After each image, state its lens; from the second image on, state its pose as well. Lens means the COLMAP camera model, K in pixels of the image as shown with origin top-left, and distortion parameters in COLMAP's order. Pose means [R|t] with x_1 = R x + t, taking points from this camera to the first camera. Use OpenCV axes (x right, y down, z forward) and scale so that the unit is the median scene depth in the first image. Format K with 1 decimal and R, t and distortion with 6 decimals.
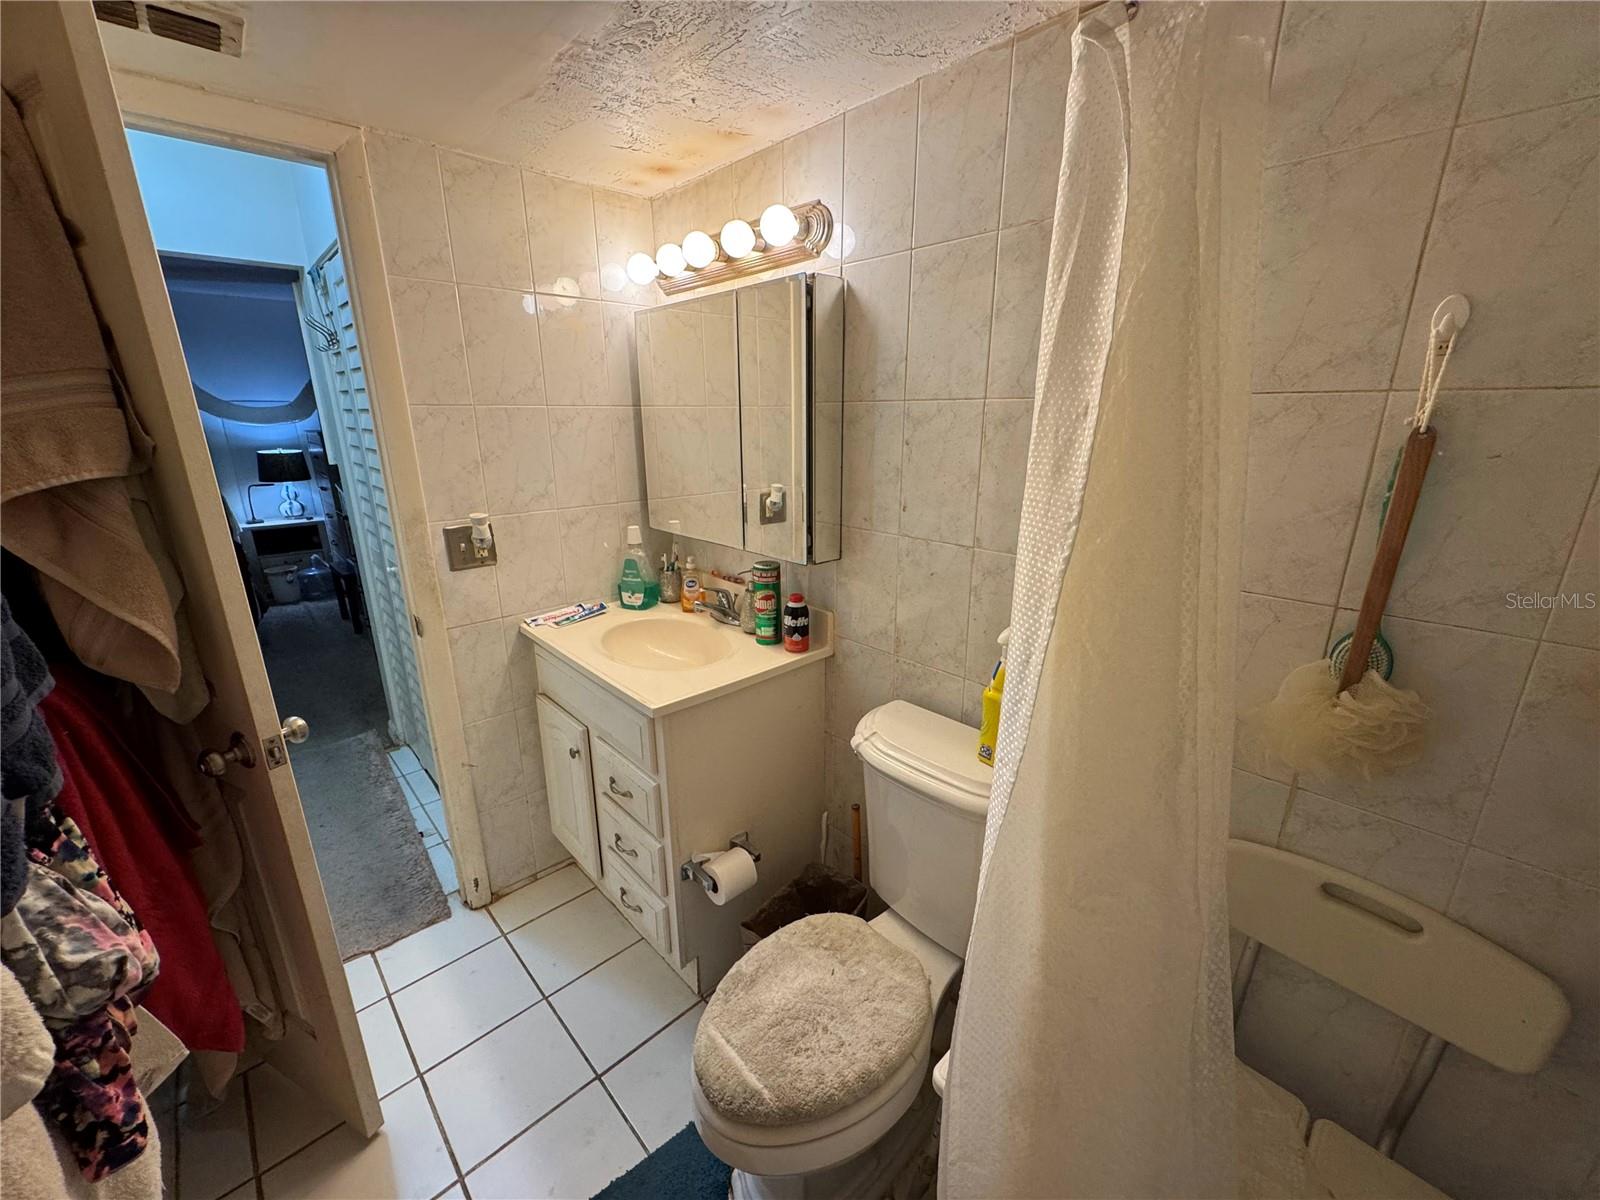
lens RADIAL K [[639.1, 0, 799.3], [0, 639.1, 600.1], [0, 0, 1]] dist [-0.003830, 0.000458]
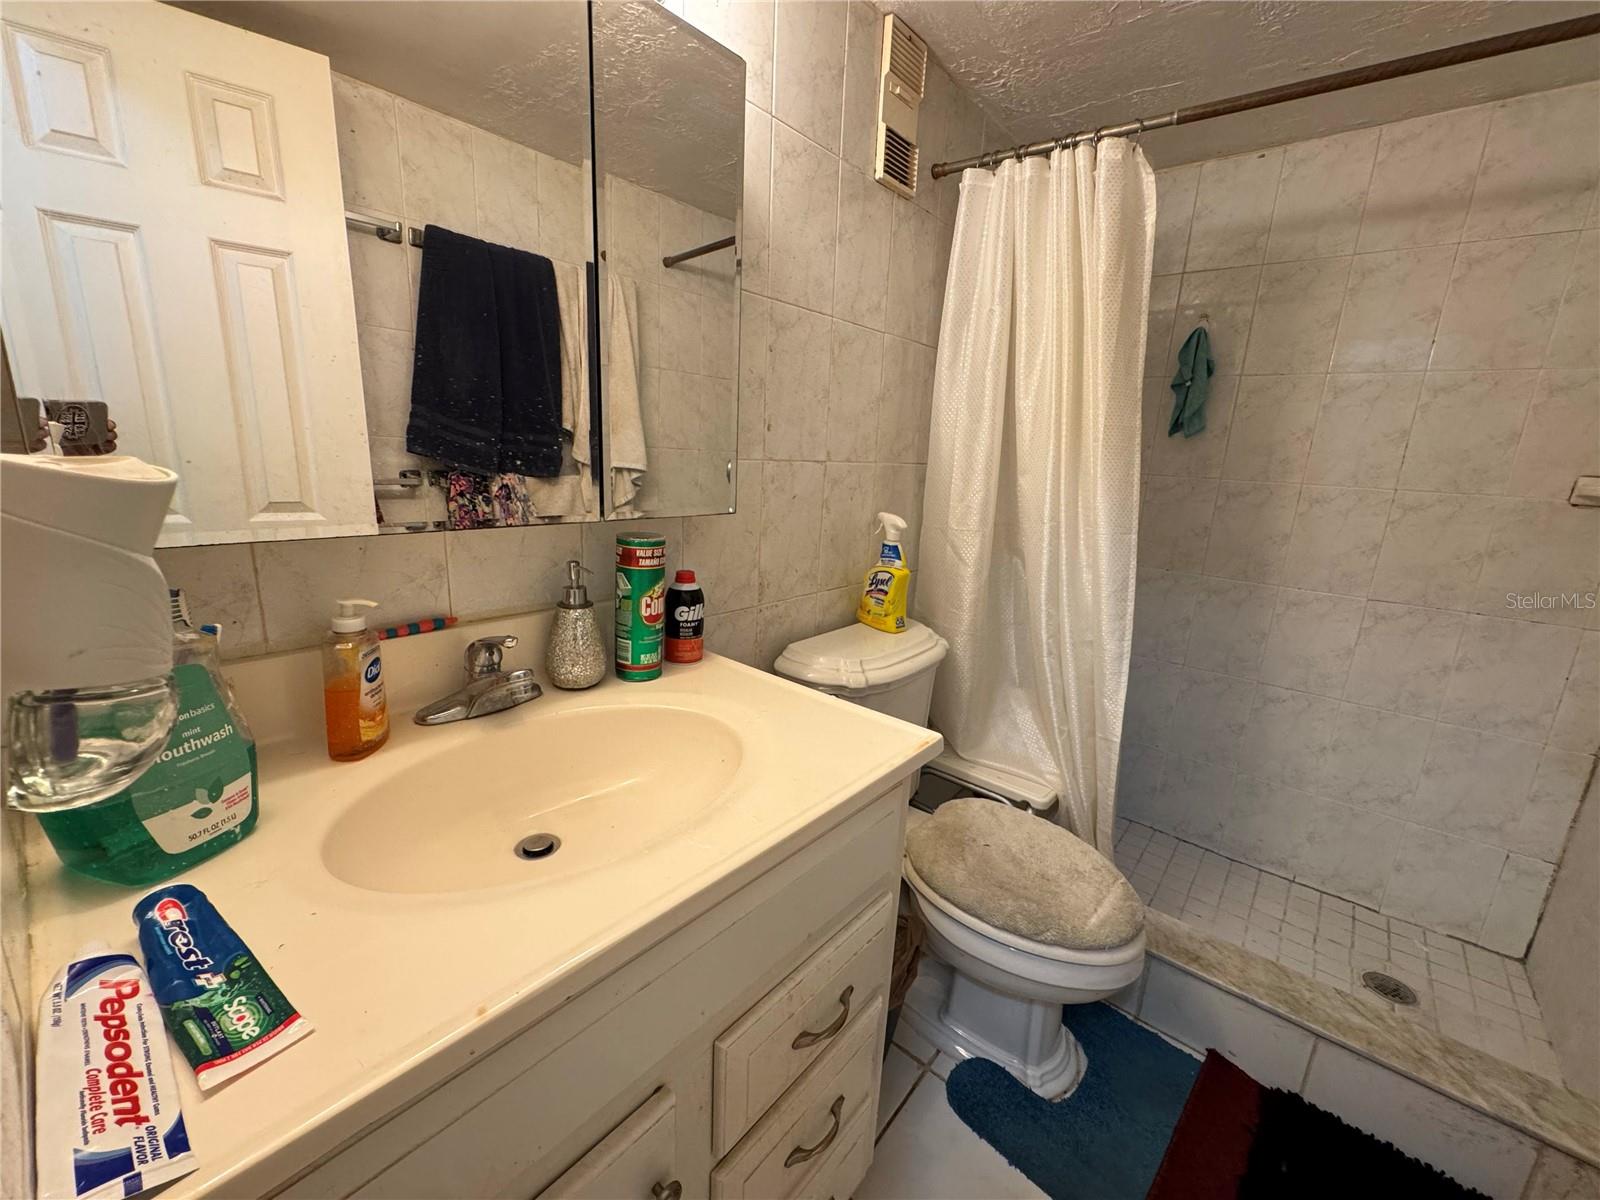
lens RADIAL K [[639.1, 0, 802.6], [0, 639.1, 599.5], [0, 0, 1]] dist [-0.003830, 0.000458]
pose [[-0.114188, -0.229474, 0.966593, -0.737966], [0.231676, 0.939981, 0.250525, -0.131657], [-0.966068, 0.252544, -0.054170, 1.073052]]
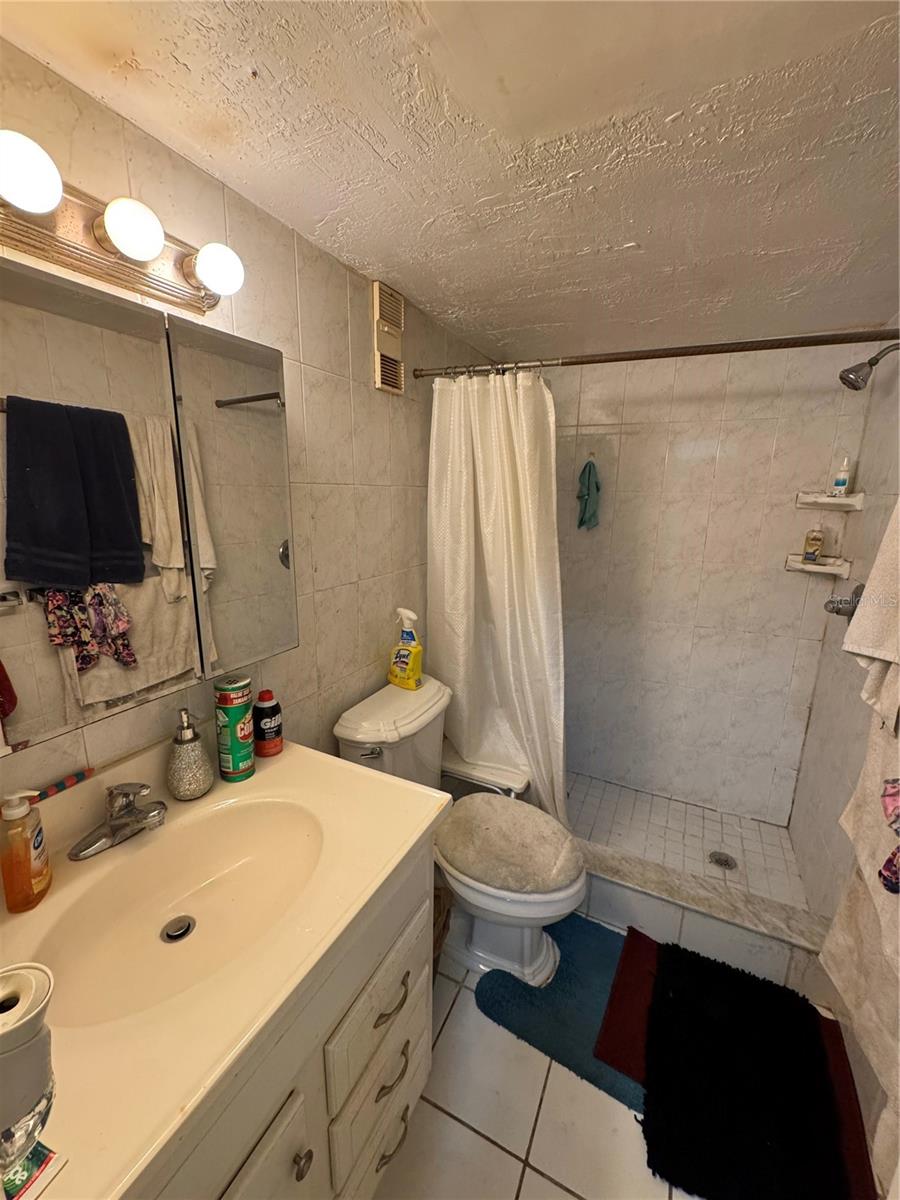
lens RADIAL K [[479.3, 0, 450.8], [0, 479.3, 598.0], [0, 0, 1]] dist [-0.003830, 0.000458]
pose [[-0.345238, -0.205501, 0.915740, -0.790549], [0.249385, 0.920568, 0.300604, -0.309028], [-0.904775, 0.332152, -0.266566, 1.039675]]
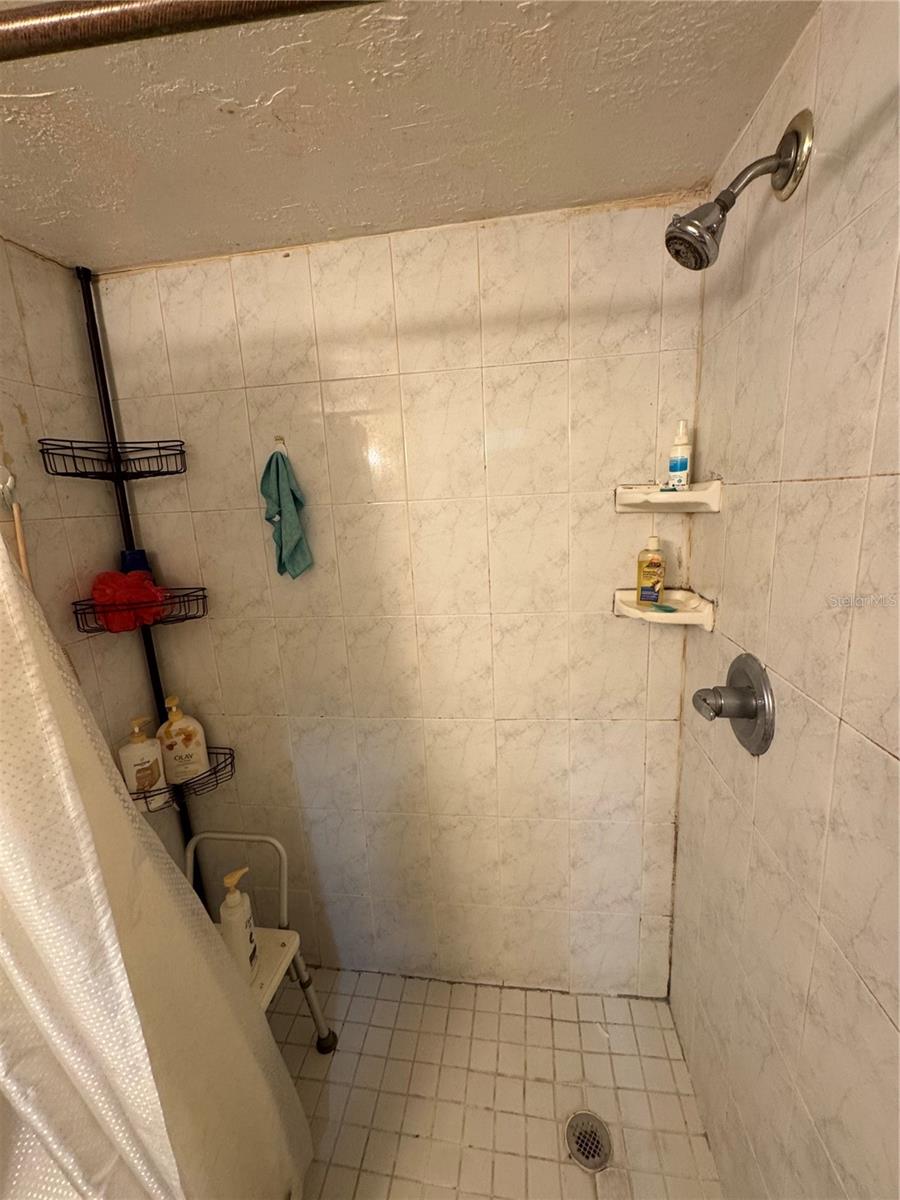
lens RADIAL K [[479.3, 0, 454.3], [0, 479.3, 597.5], [0, 0, 1]] dist [-0.003830, 0.000458]
pose [[-0.624098, -0.126636, 0.771016, -0.307207], [0.271195, 0.890325, 0.365751, -0.134803], [-0.732772, 0.437360, -0.521307, 0.394635]]
